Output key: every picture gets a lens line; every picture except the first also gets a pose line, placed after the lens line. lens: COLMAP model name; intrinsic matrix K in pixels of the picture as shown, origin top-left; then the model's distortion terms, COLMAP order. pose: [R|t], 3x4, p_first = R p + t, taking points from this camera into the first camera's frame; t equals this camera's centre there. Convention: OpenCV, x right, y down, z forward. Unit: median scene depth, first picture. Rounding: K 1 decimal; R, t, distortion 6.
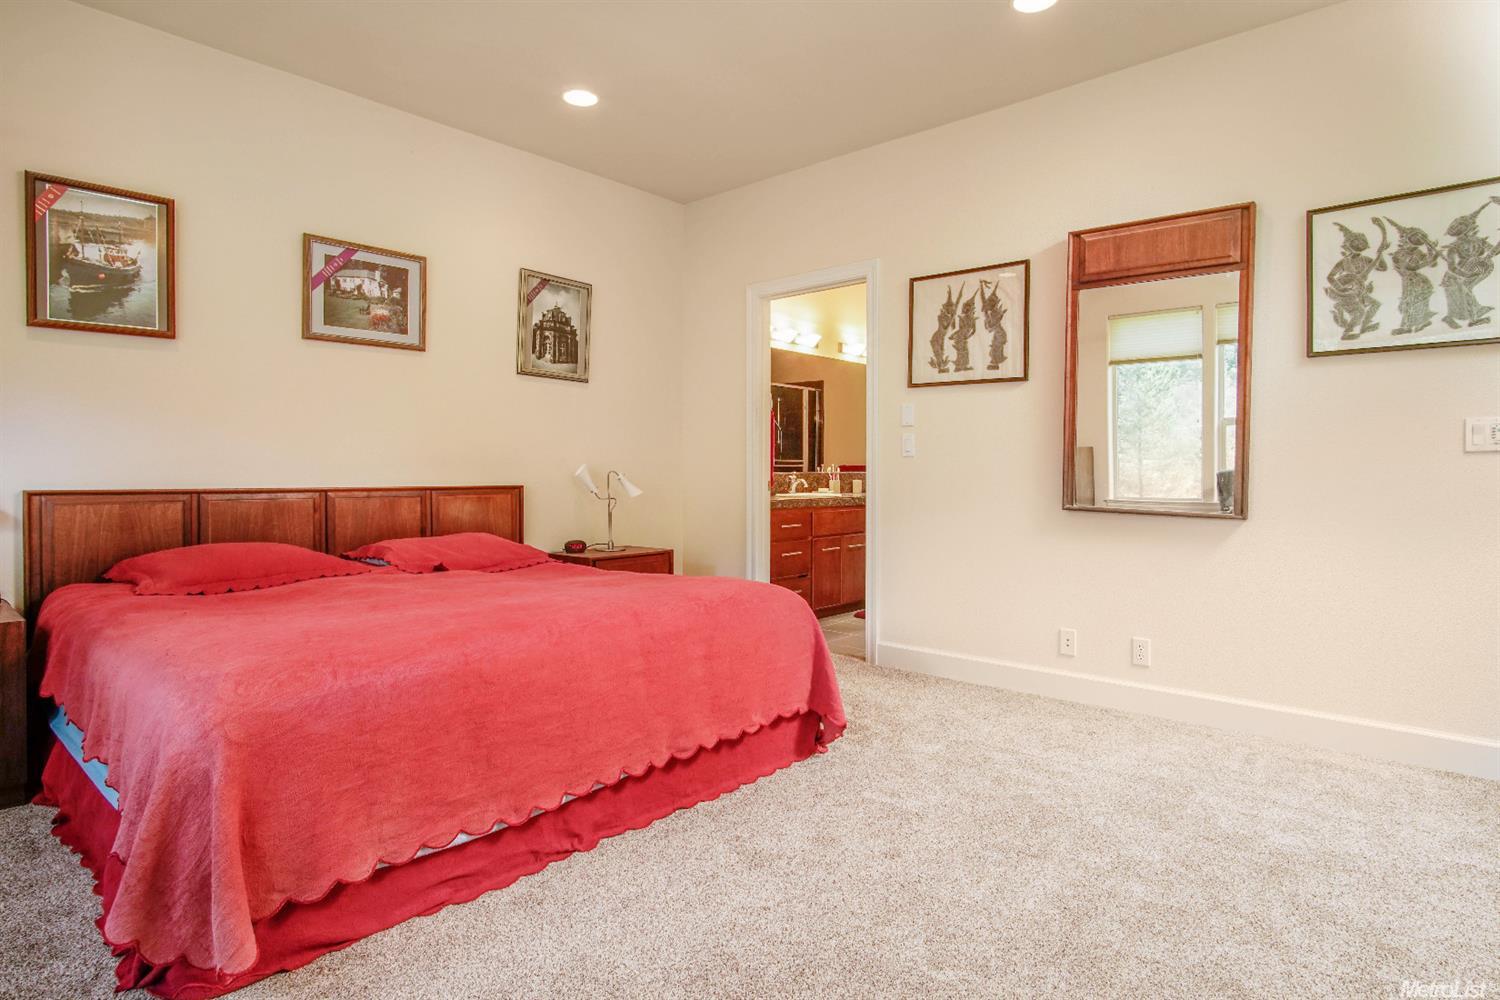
lens RADIAL K [[808.2, 0, 740.3], [0, 808.2, 485.1], [0, 0, 1]] dist [-0.018800, 0.001426]
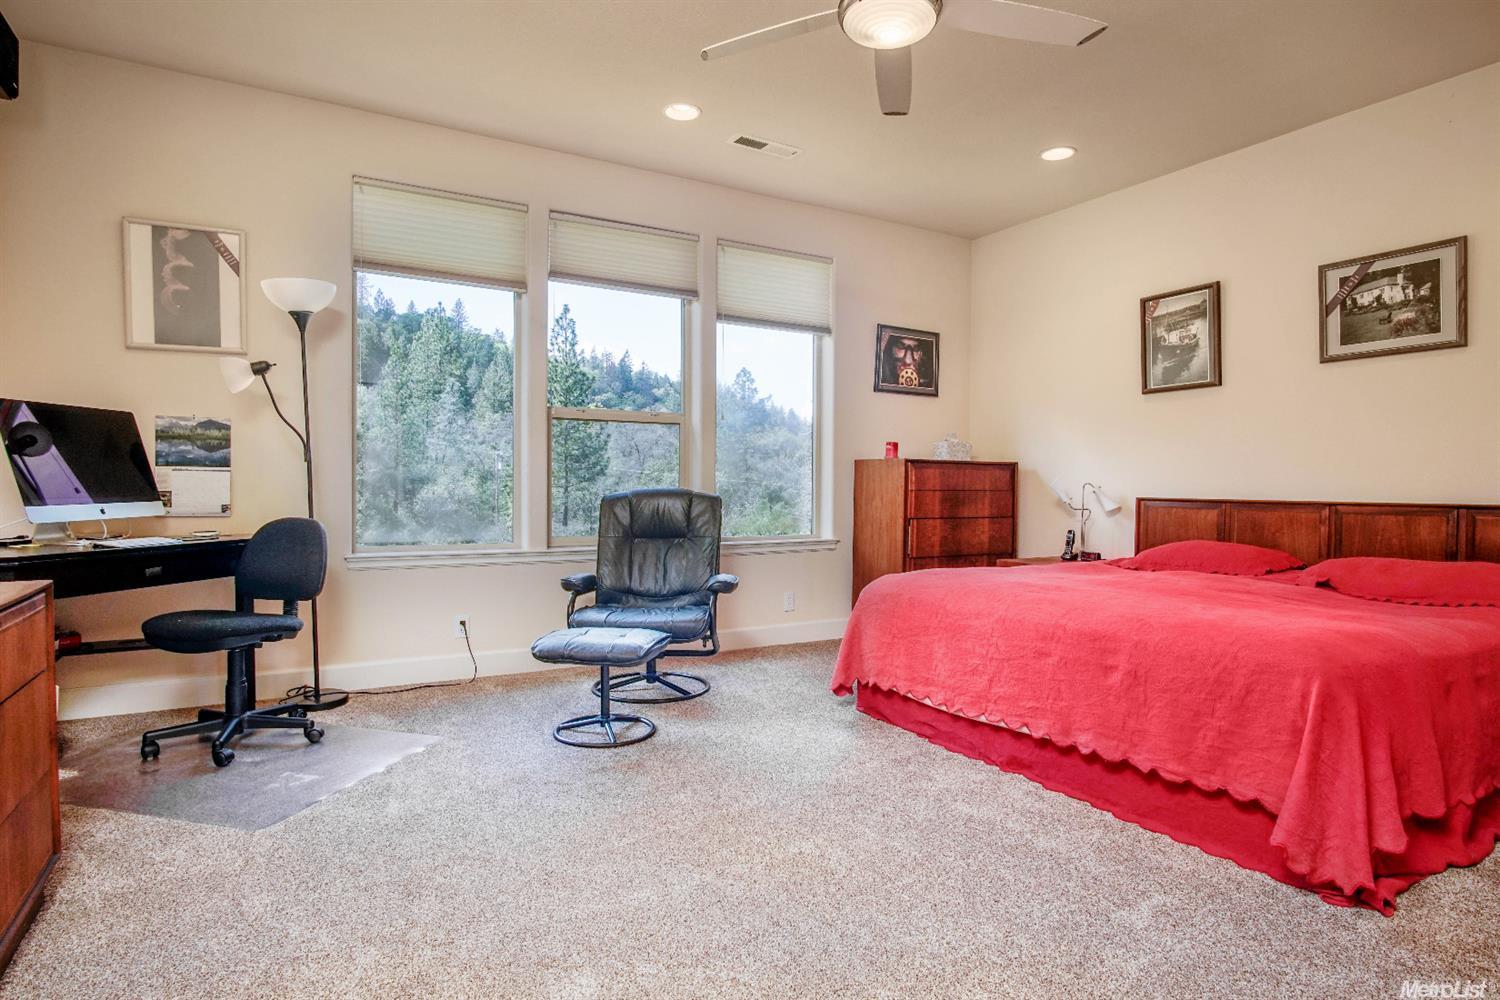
lens RADIAL K [[808.2, 0, 740.3], [0, 808.2, 485.1], [0, 0, 1]] dist [-0.018800, 0.001426]
pose [[-0.303933, -0.003671, -0.952686, 0.700351], [-0.023752, 0.999711, 0.003726, -0.003951], [0.952397, 0.023761, -0.303932, 0.574139]]
